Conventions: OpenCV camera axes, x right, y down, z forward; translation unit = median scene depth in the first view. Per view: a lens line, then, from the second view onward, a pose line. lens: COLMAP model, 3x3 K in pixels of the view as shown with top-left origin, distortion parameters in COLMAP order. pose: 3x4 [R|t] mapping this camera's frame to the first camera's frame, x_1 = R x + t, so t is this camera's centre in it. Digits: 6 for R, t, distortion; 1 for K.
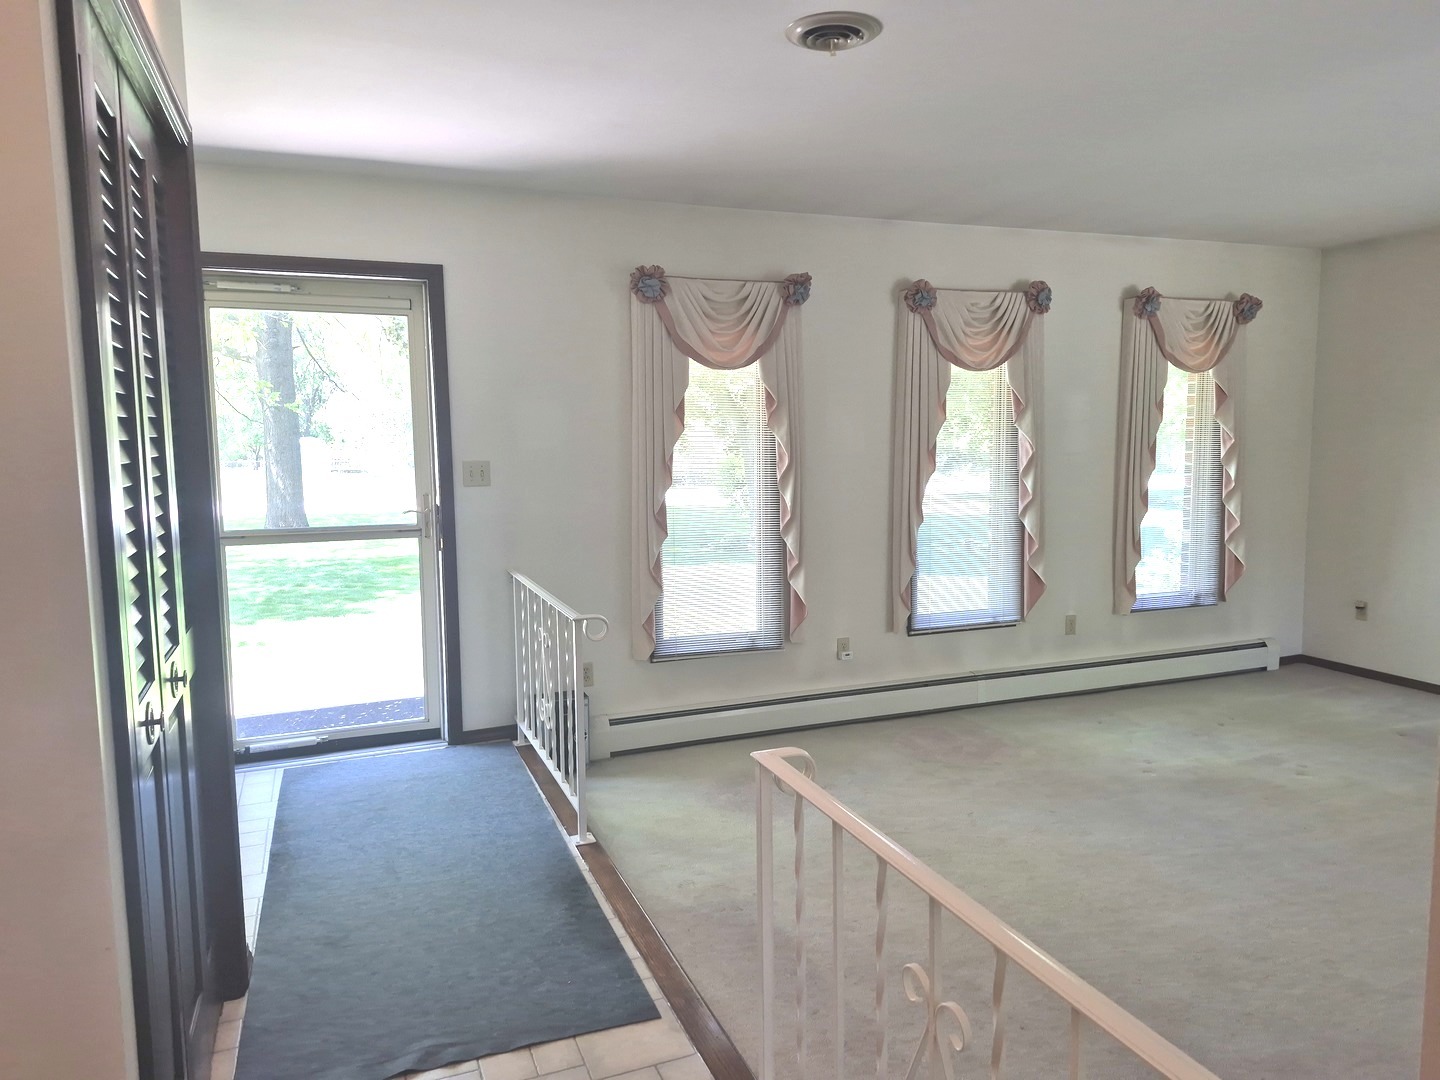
lens RADIAL K [[992.4, 0, 733.2], [0, 992.4, 534.5], [0, 0, 1]] dist [0.024649, -0.015788]
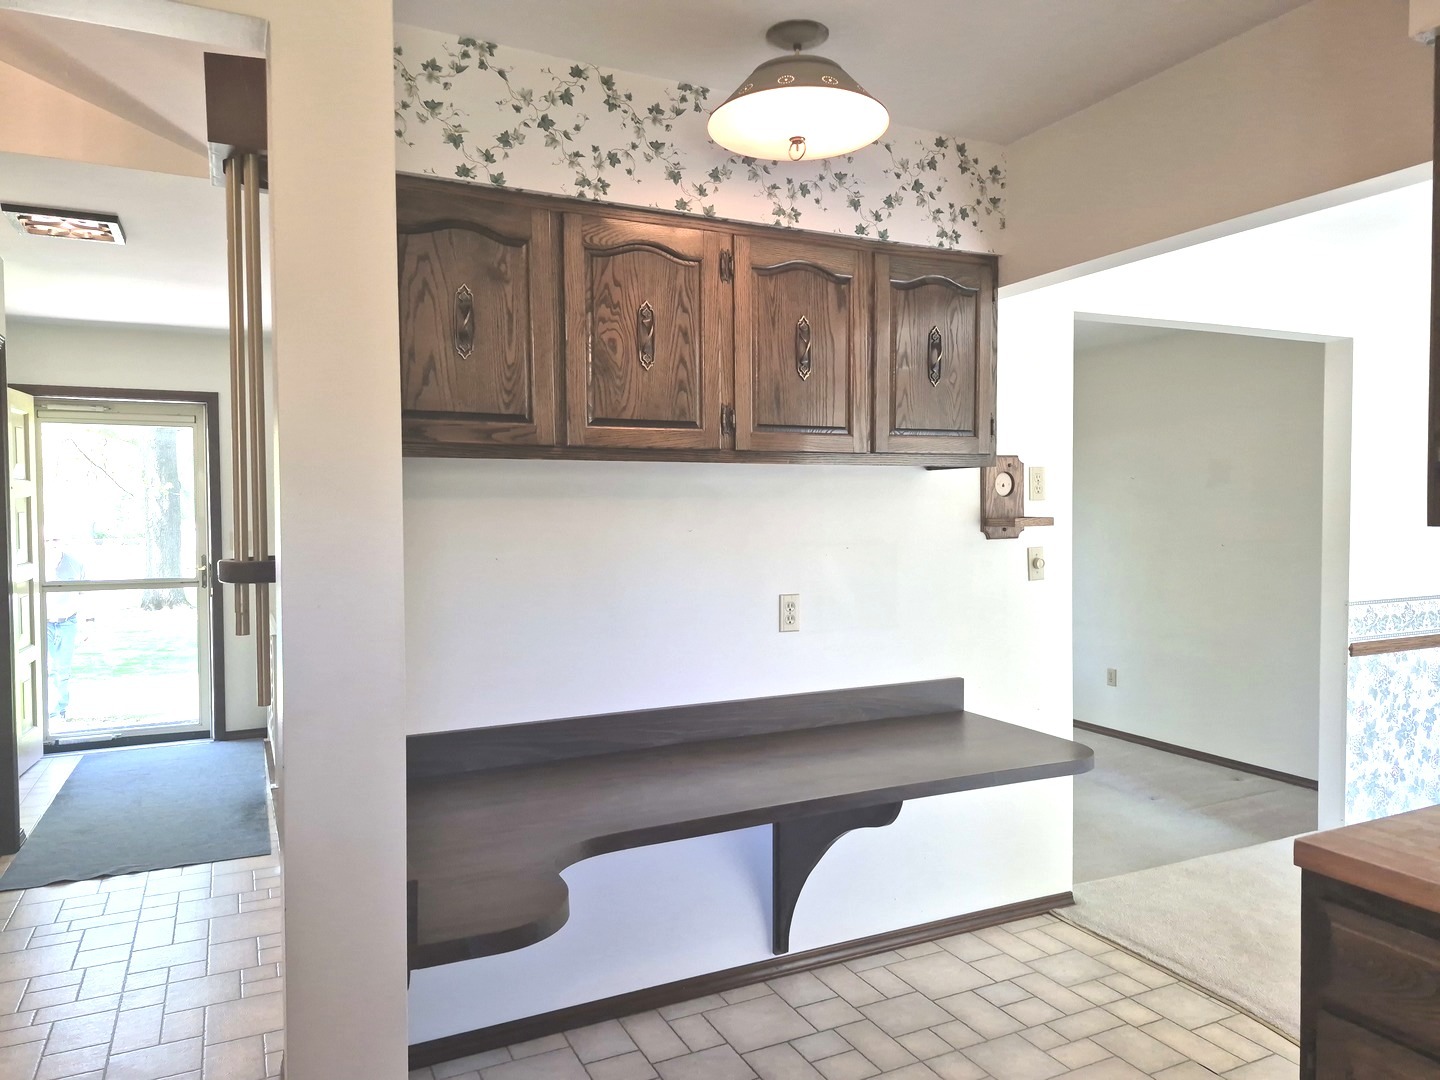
lens RADIAL K [[992.4, 0, 707.1], [0, 992.4, 540.5], [0, 0, 1]] dist [0.024649, -0.015788]
pose [[0.998236, 0.000529, 0.059361, 0.314429], [0.003828, 0.997305, -0.073272, 0.043356], [-0.059240, 0.073370, 0.995544, -0.427925]]
